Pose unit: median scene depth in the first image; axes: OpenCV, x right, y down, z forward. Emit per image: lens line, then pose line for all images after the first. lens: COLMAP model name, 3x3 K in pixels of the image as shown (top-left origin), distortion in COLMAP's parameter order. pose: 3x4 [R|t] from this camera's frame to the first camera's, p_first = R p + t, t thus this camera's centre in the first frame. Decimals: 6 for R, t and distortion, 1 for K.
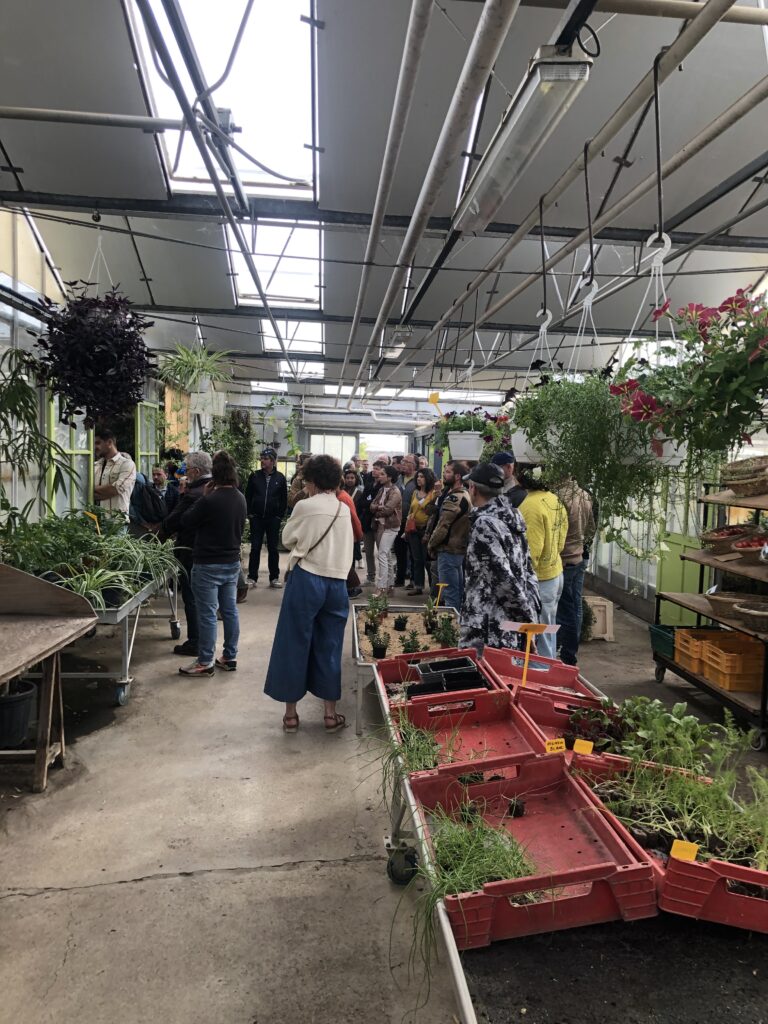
lens RADIAL K [[840.0, 0, 384.0], [0, 840.0, 512.0], [0, 0, 1]] dist [0.098996, -0.002700]
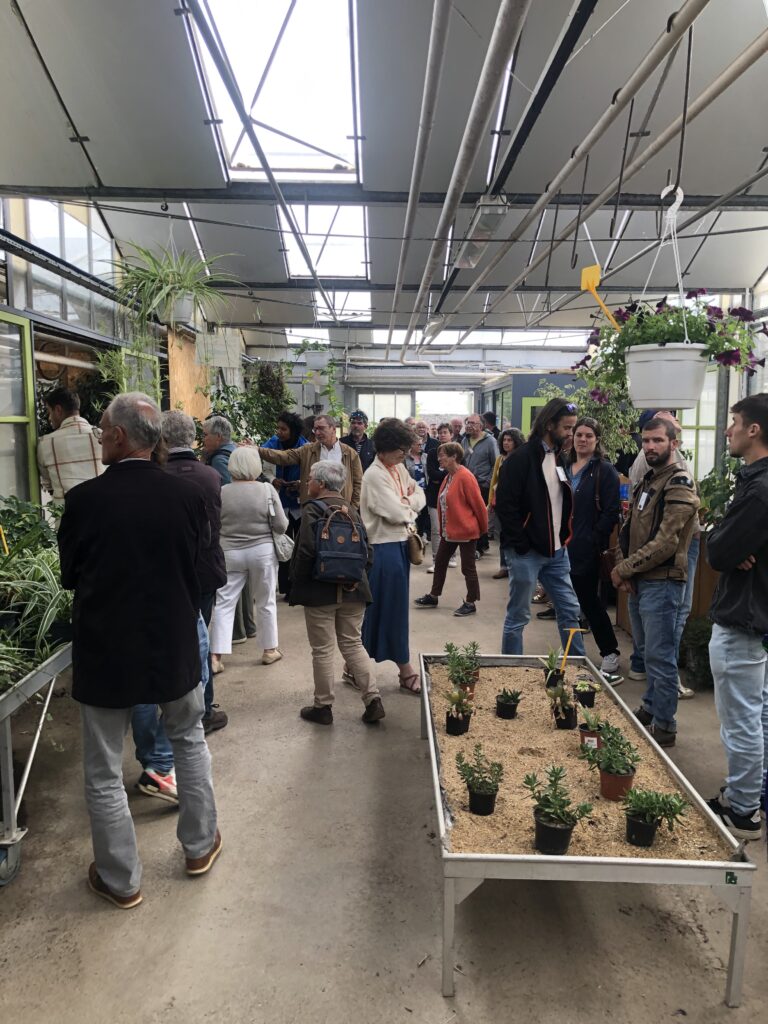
lens RADIAL K [[840.0, 0, 384.0], [0, 840.0, 512.0], [0, 0, 1]] dist [0.098996, -0.002700]
pose [[0.997669, -0.020141, -0.065204, -0.009938], [0.022921, 0.998848, 0.042168, -0.010055], [0.064279, -0.043564, 0.996981, 0.185296]]
